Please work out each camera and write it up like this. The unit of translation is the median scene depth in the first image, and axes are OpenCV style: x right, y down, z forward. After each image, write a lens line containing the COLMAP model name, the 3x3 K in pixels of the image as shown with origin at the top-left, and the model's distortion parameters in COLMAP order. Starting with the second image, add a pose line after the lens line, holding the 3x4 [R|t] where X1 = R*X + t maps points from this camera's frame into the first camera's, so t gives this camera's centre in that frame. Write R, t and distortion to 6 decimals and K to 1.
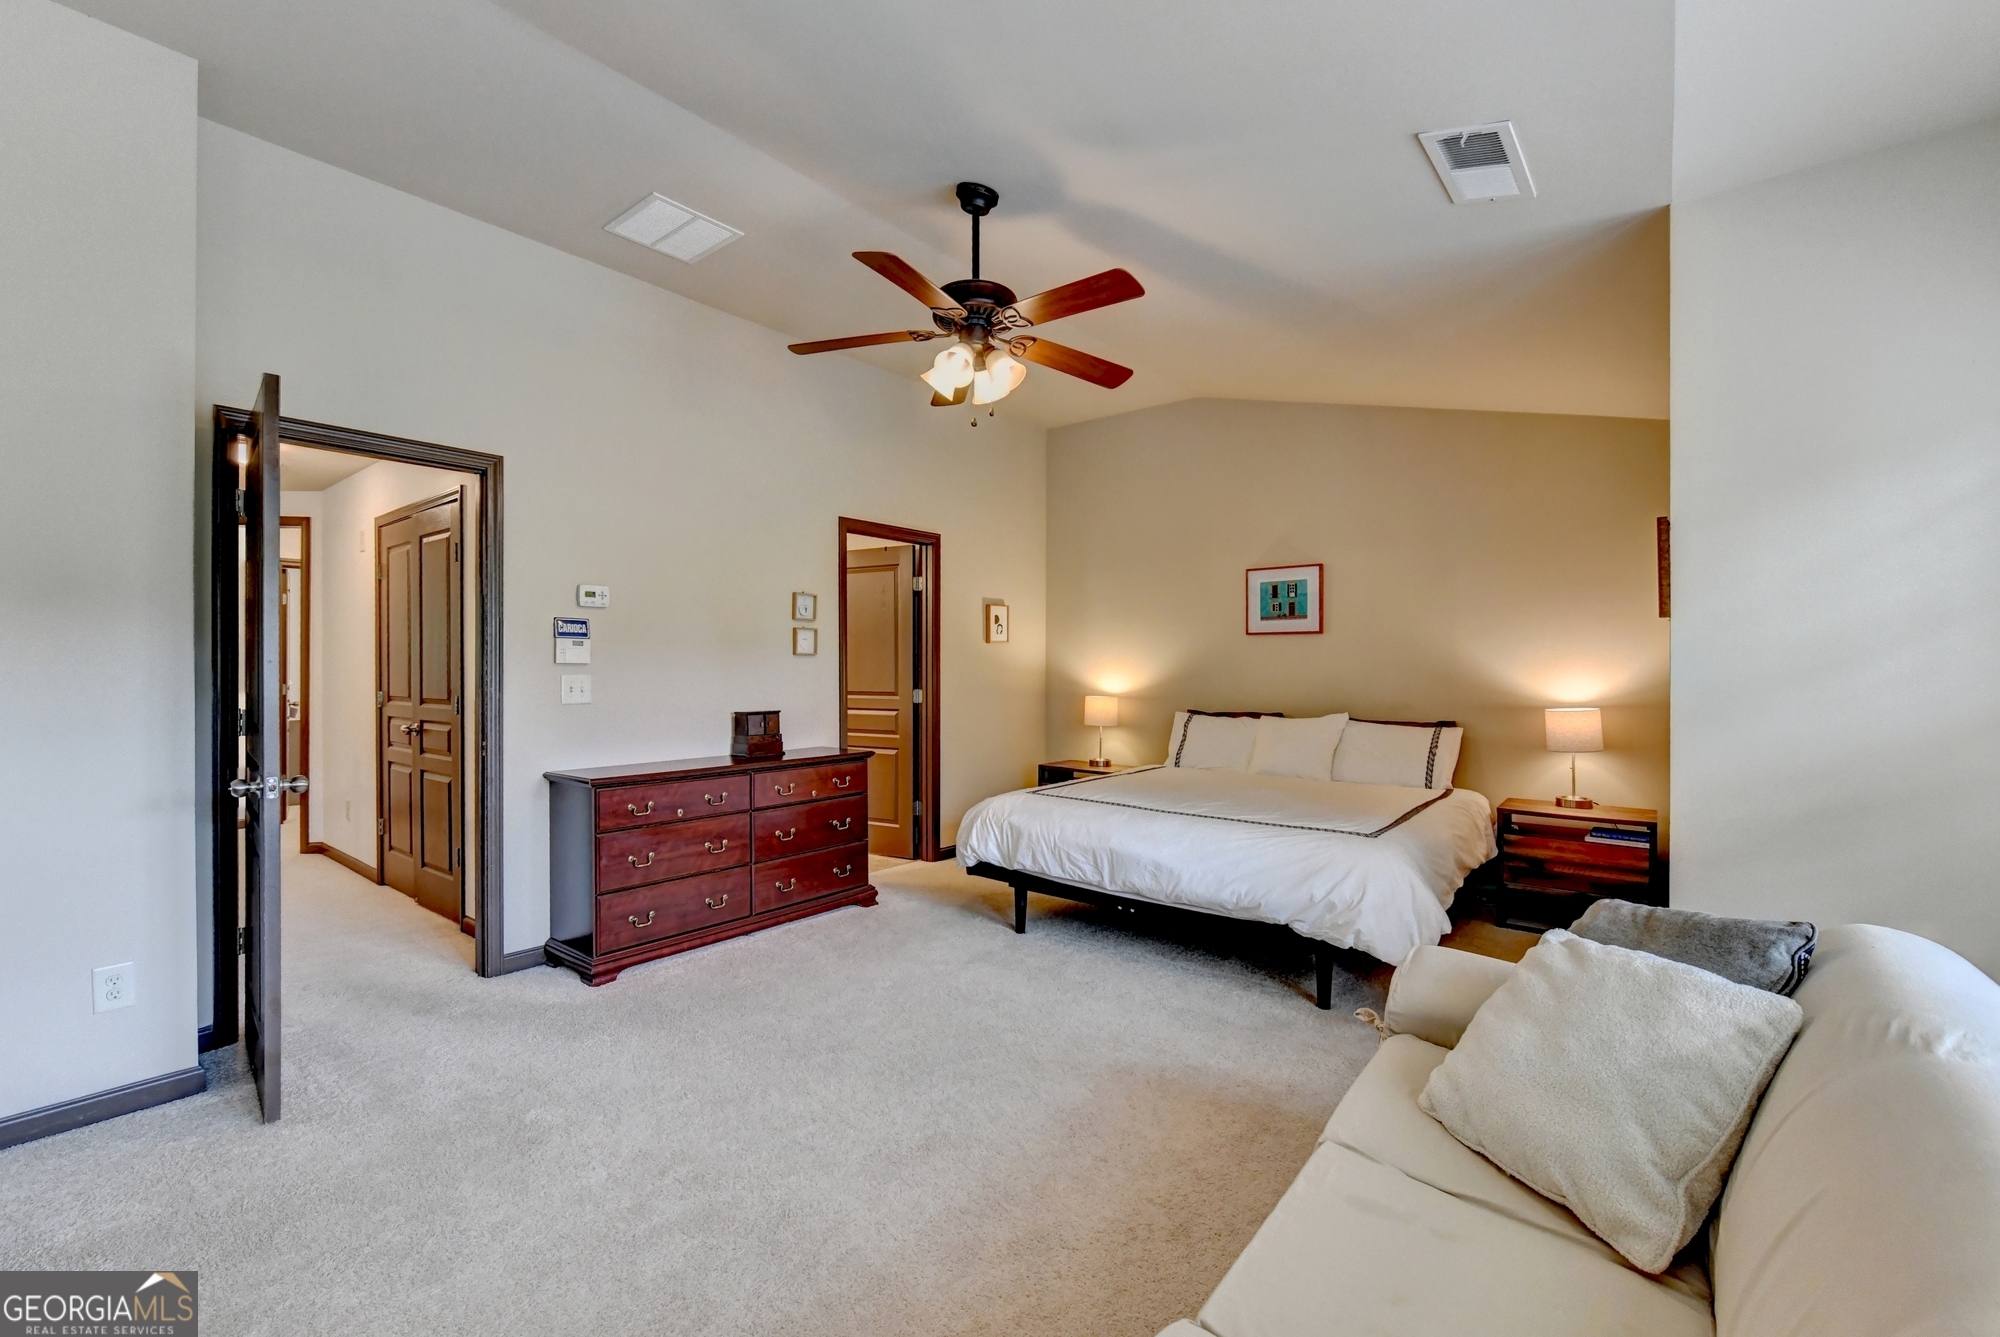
lens RADIAL K [[817.4, 0, 995.0], [0, 817.4, 669.6], [0, 0, 1]] dist [-0.005668, -0.000964]
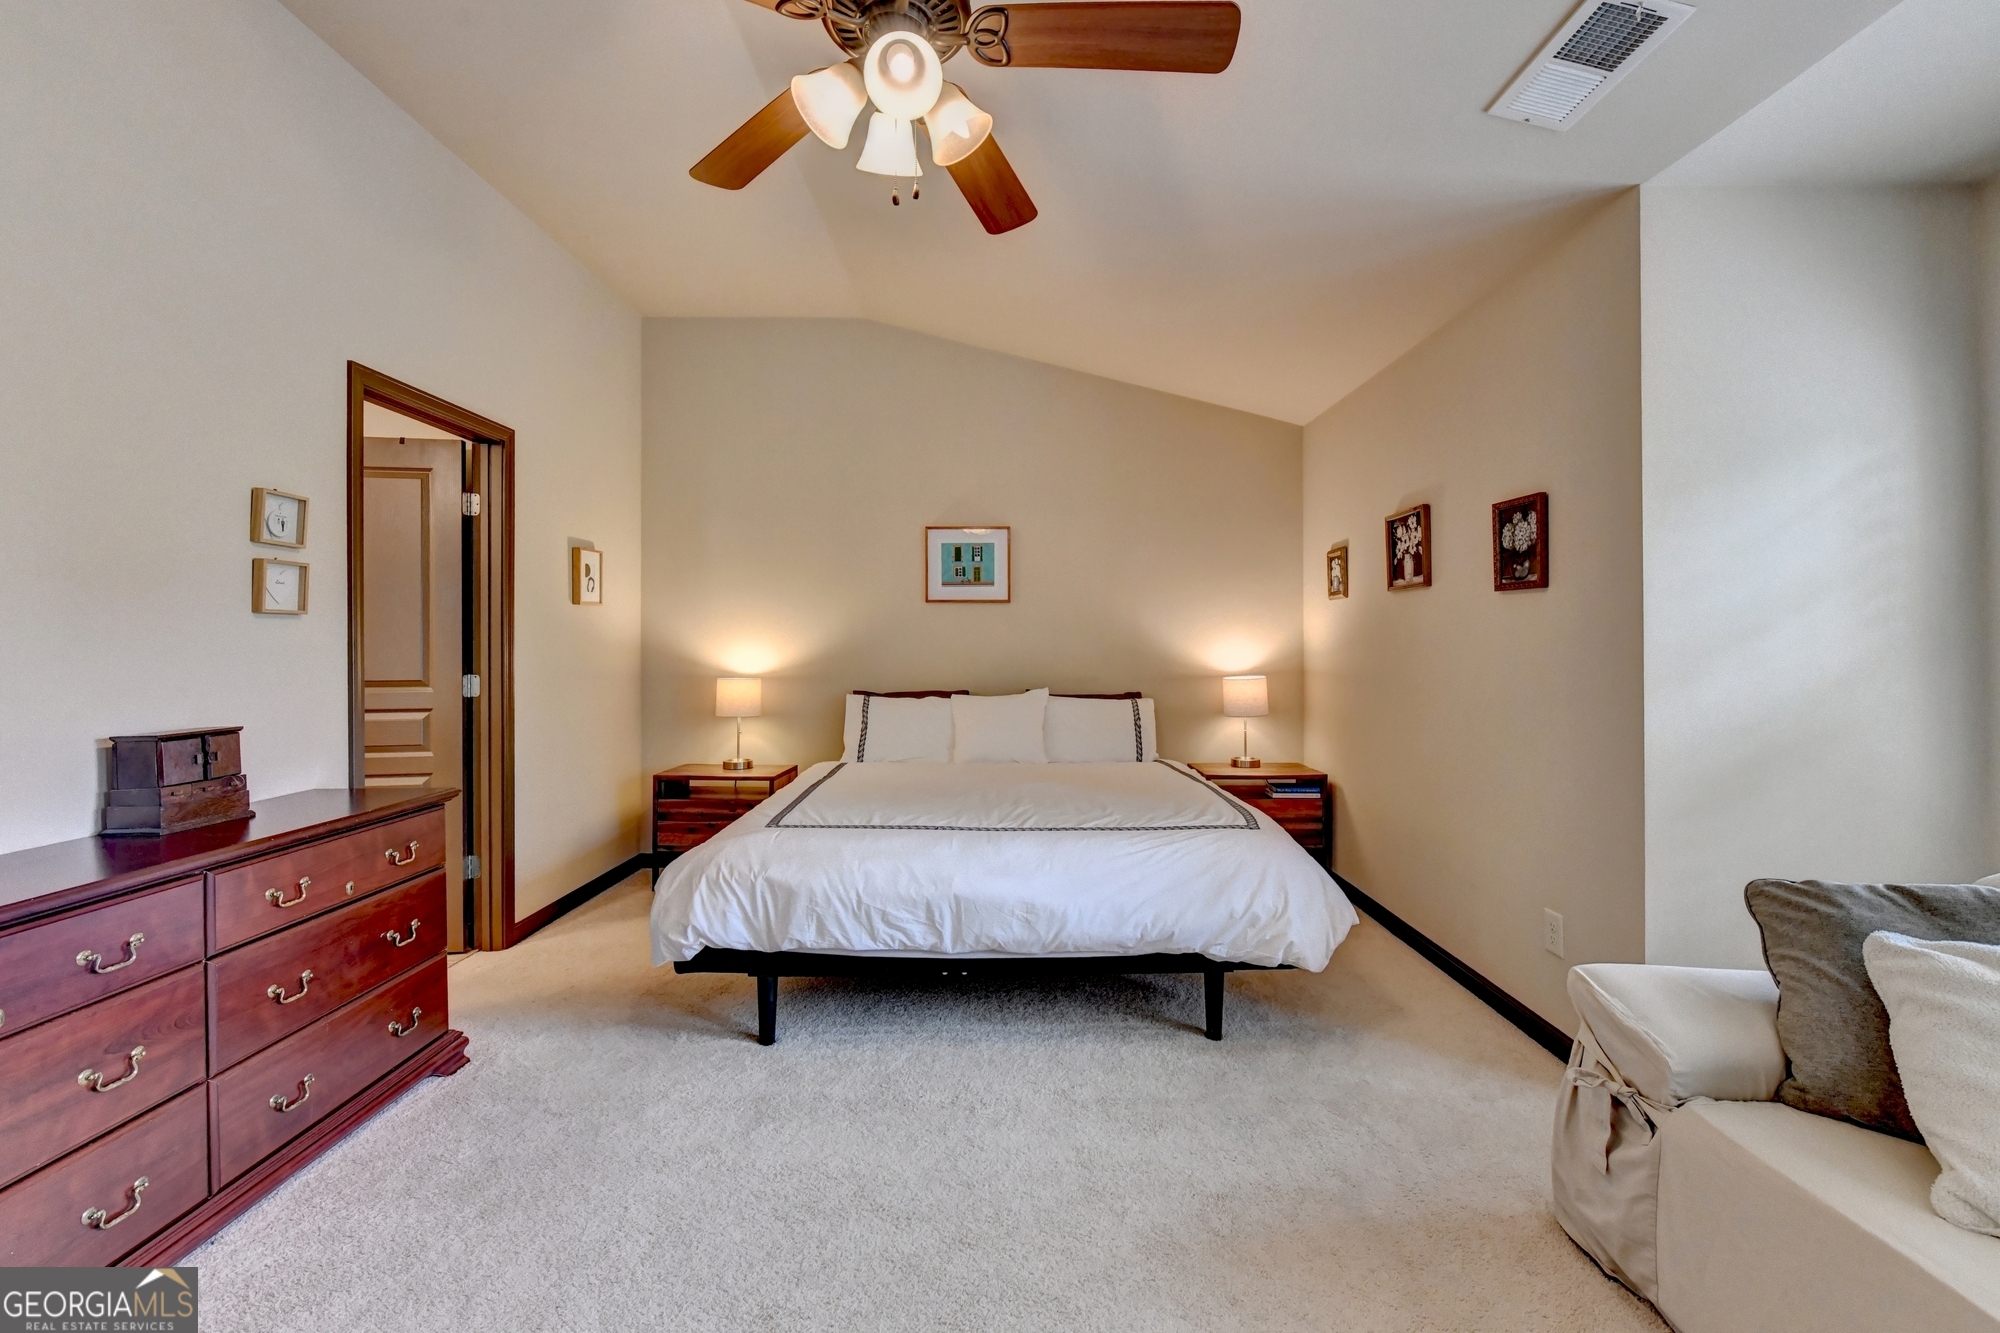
lens RADIAL K [[817.4, 0, 1028.9], [0, 817.4, 636.9], [0, 0, 1]] dist [-0.005668, -0.000964]
pose [[0.777565, 0.001940, 0.628800, -0.197764], [0.004684, 0.999950, -0.008877, 0.003459], [-0.628785, 0.009848, 0.777517, 0.325271]]
